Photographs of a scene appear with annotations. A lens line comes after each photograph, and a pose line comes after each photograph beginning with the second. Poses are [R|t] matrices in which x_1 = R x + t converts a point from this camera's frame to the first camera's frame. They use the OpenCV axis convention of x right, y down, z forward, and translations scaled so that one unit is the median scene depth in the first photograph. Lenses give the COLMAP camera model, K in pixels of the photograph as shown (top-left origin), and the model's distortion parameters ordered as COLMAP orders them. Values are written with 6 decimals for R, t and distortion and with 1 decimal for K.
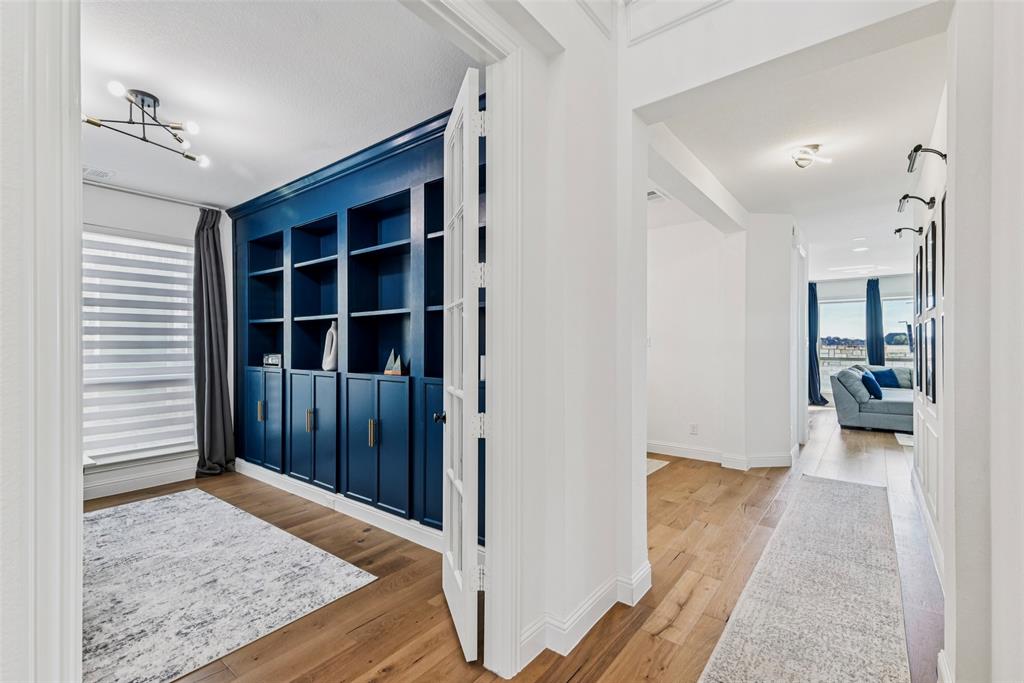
lens RADIAL K [[451.4, 0, 516.3], [0, 451.4, 343.1], [0, 0, 1]] dist [0.004453, 0.000796]
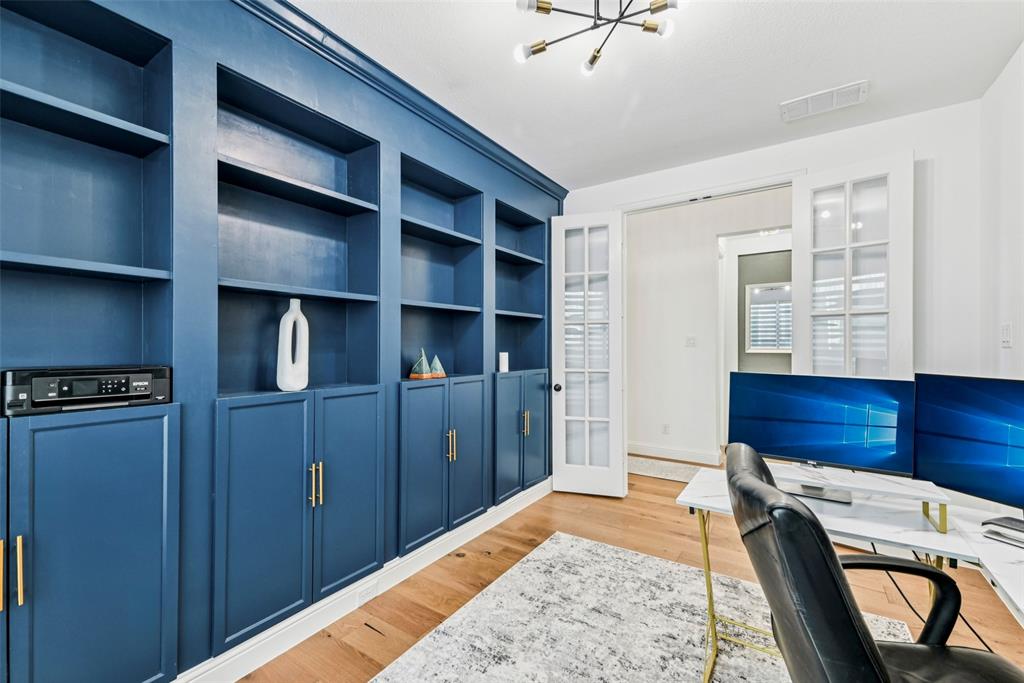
lens RADIAL K [[443.0, 0, 514.0], [0, 443.0, 341.7], [0, 0, 1]] dist [0.020486, 0.000044]
pose [[-0.081981, 0.012866, 0.996551, -1.334069], [0.005395, 0.999908, -0.012466, 0.013052], [-0.996619, 0.004354, -0.082043, 1.070762]]
